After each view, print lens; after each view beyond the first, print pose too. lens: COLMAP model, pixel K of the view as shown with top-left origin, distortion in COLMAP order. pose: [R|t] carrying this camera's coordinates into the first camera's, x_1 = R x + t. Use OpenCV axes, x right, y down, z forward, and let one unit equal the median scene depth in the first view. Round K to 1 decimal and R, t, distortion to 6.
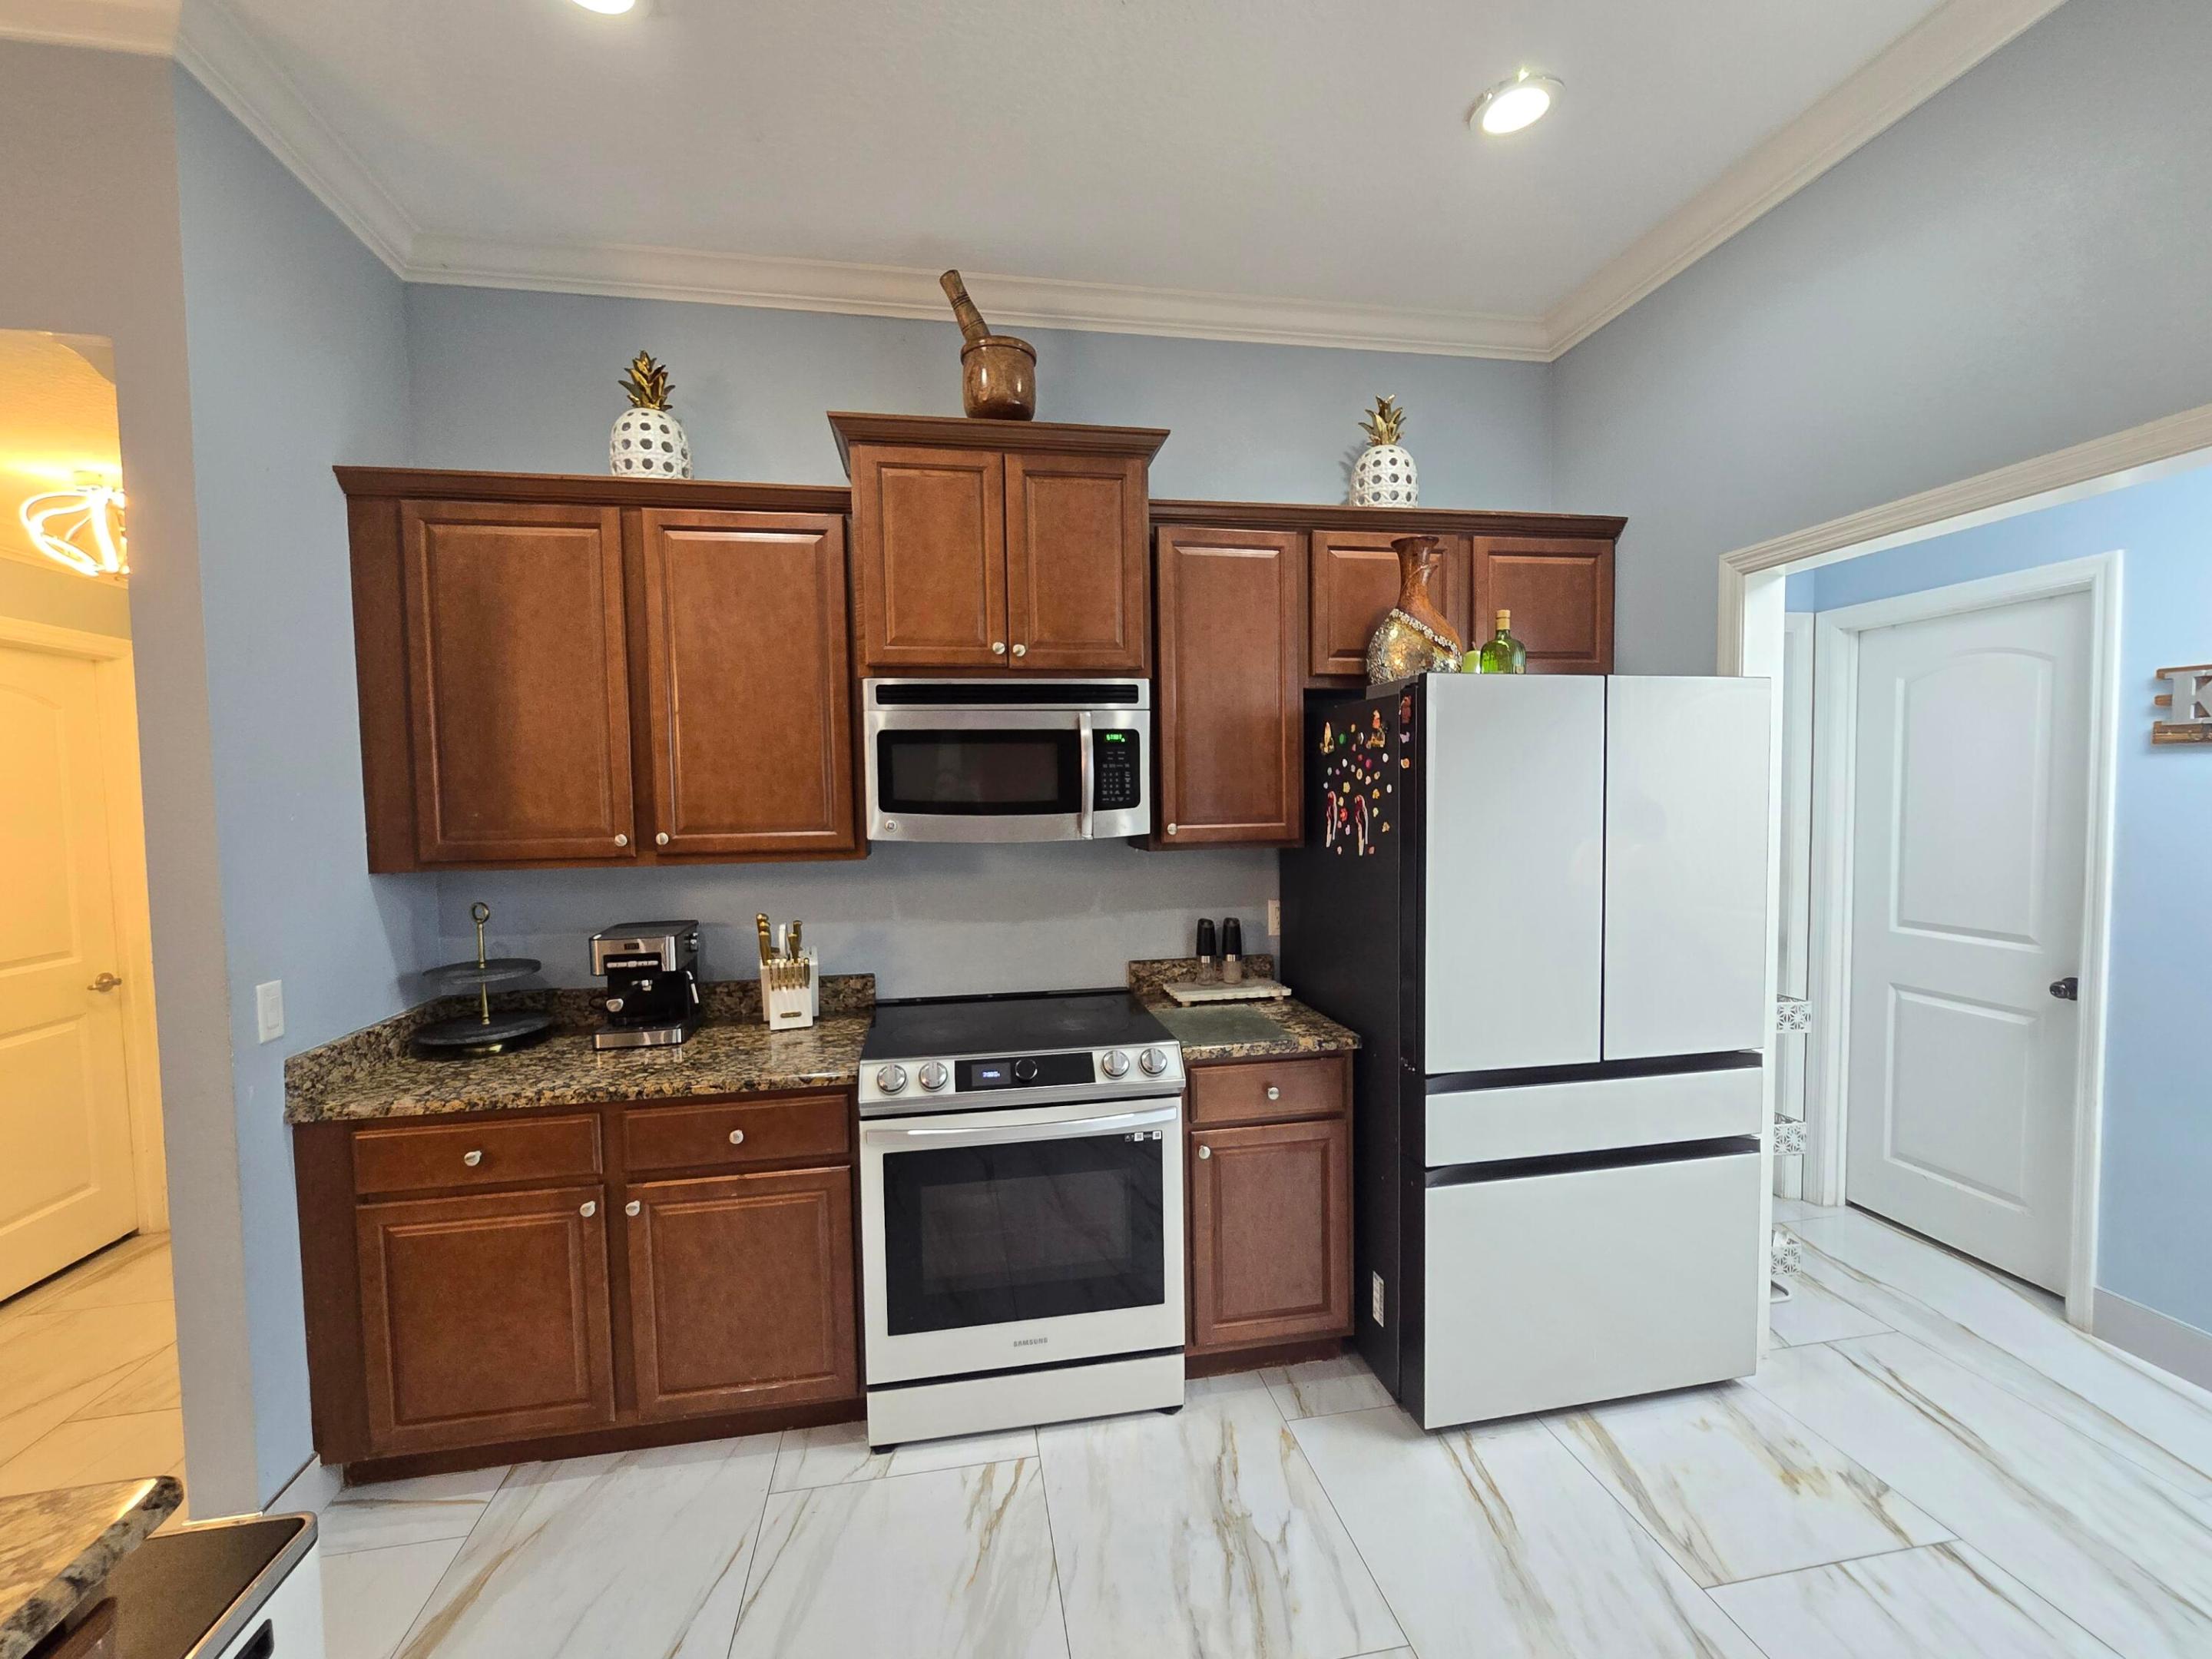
lens RADIAL K [[913.6, 0, 1107.8], [0, 913.6, 834.8], [0, 0, 1]] dist [-0.002436, 0.000356]
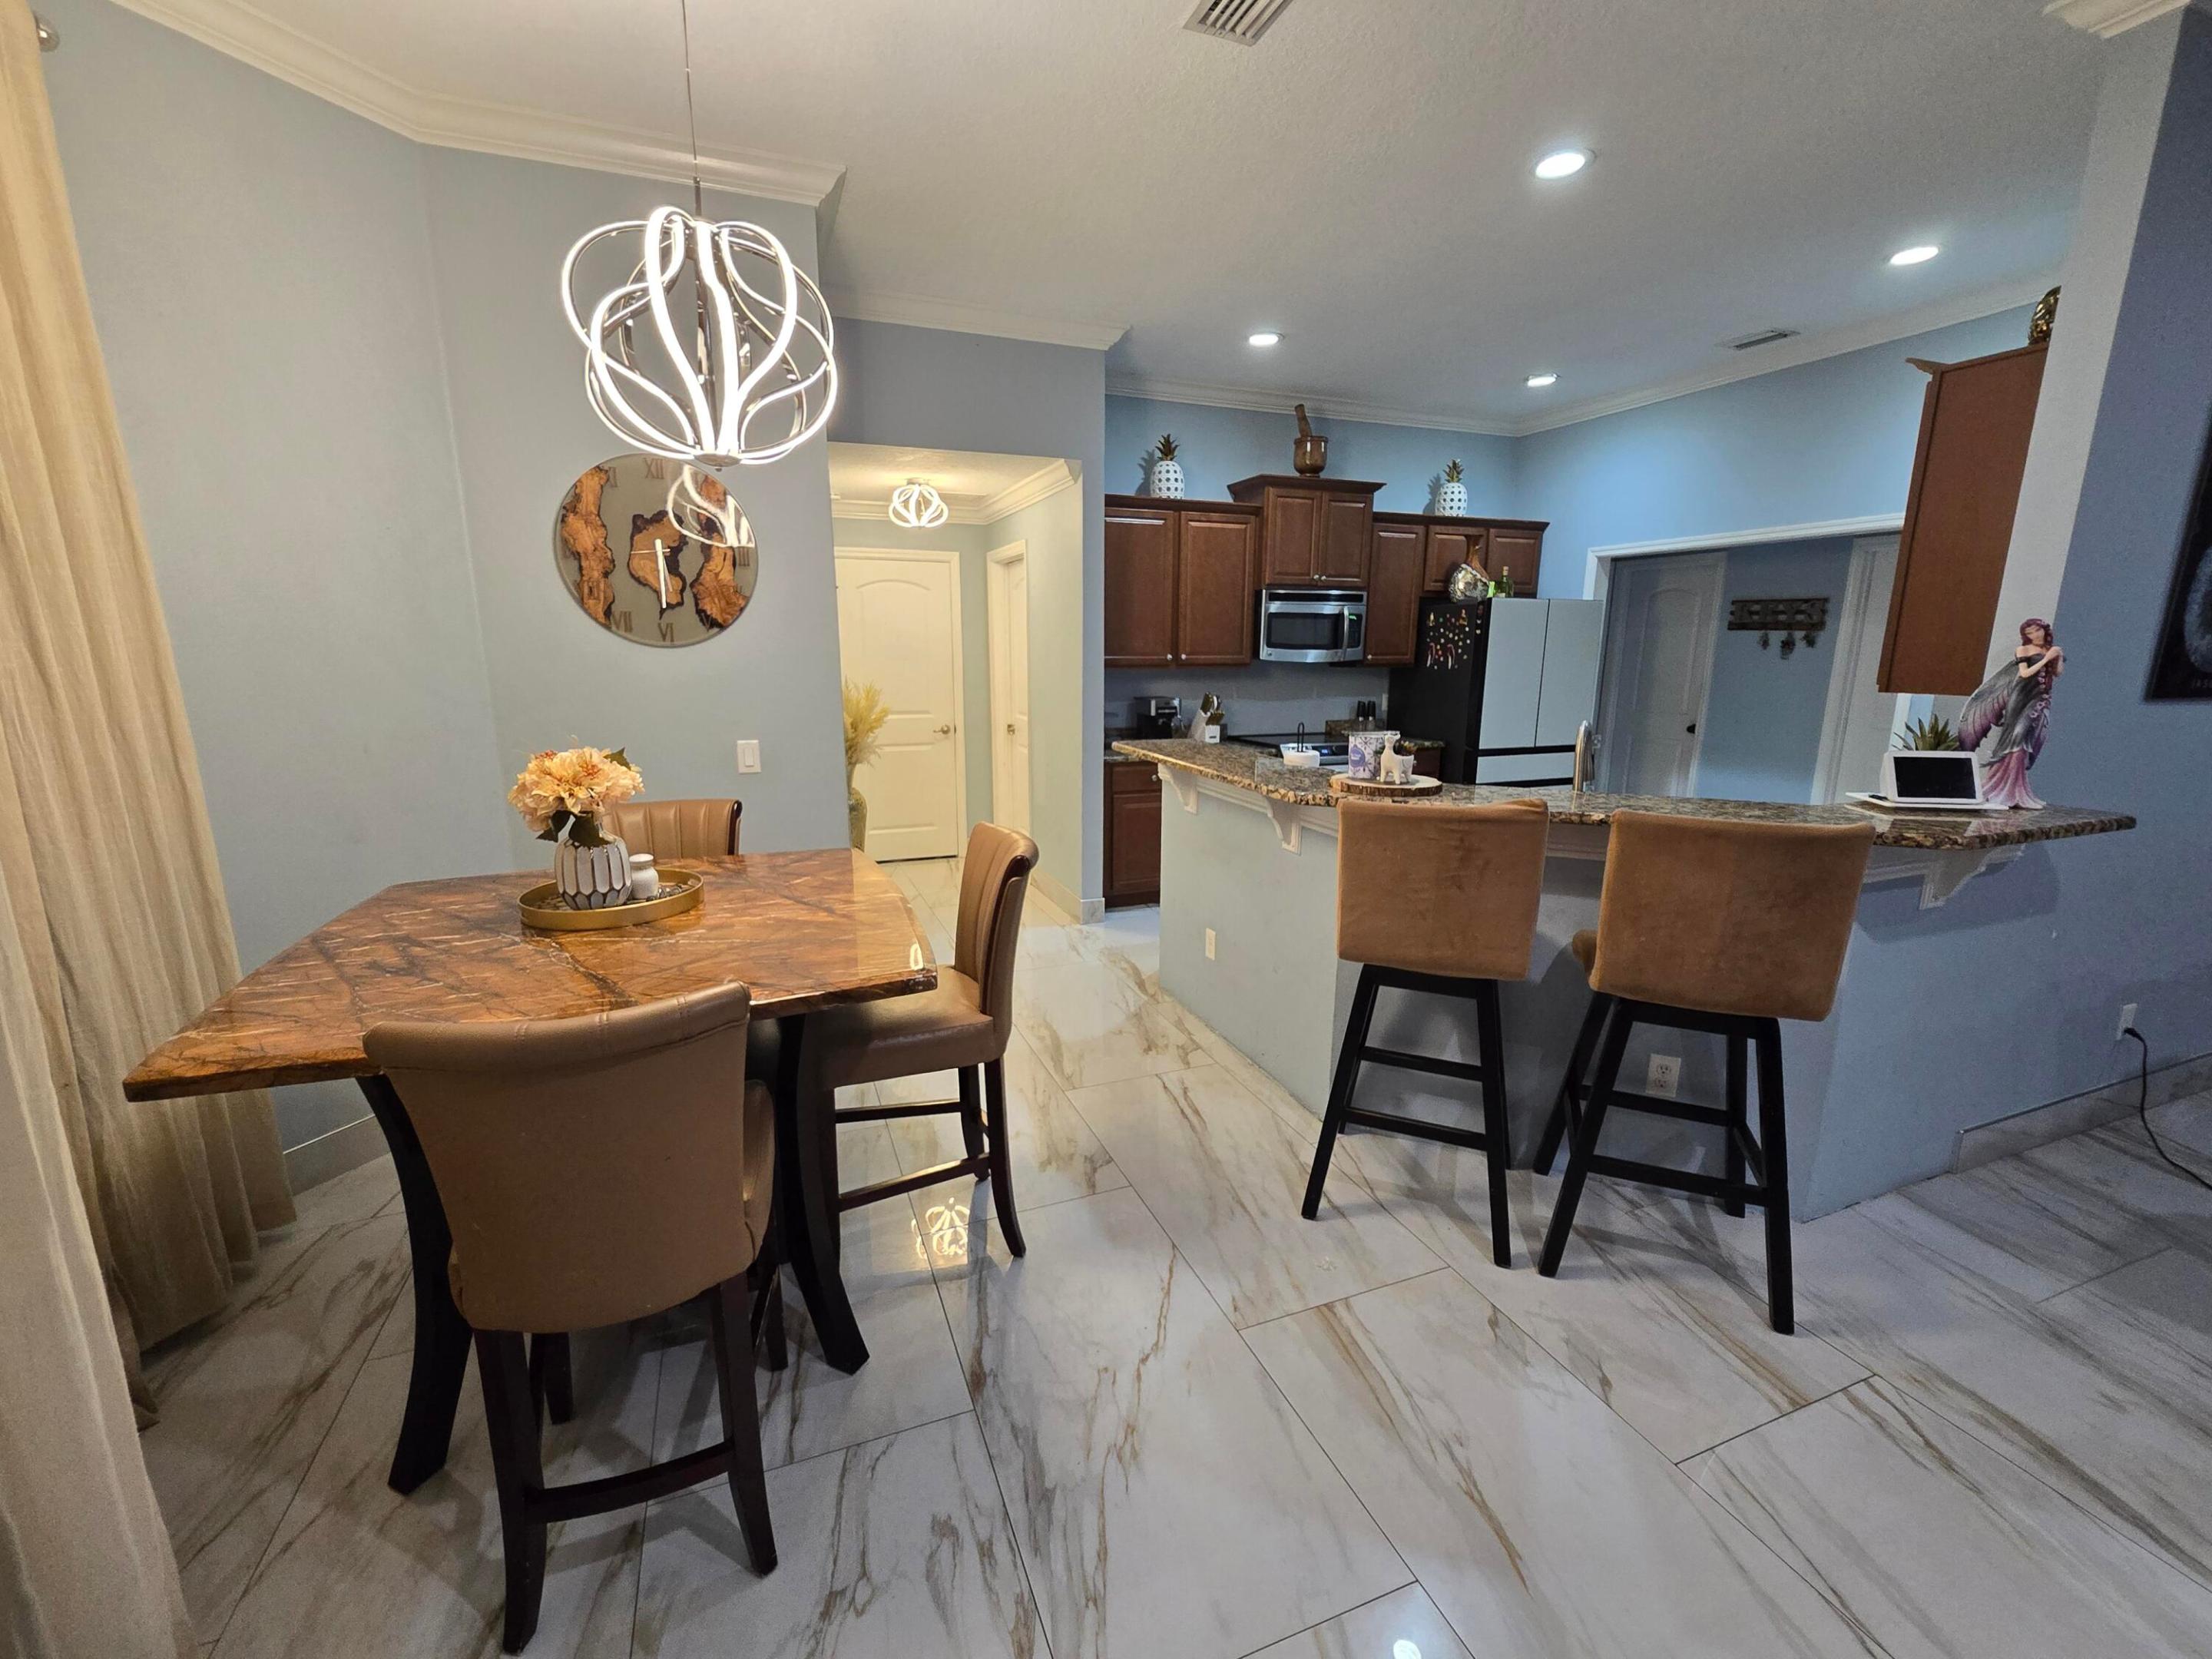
lens RADIAL K [[913.6, 0, 1104.7], [0, 913.6, 834.2], [0, 0, 1]] dist [-0.002436, 0.000356]
pose [[0.981800, -0.020397, 0.188819, -1.079475], [-0.009460, 0.987729, 0.155891, 0.085455], [-0.189682, -0.154840, 0.969559, -1.249023]]
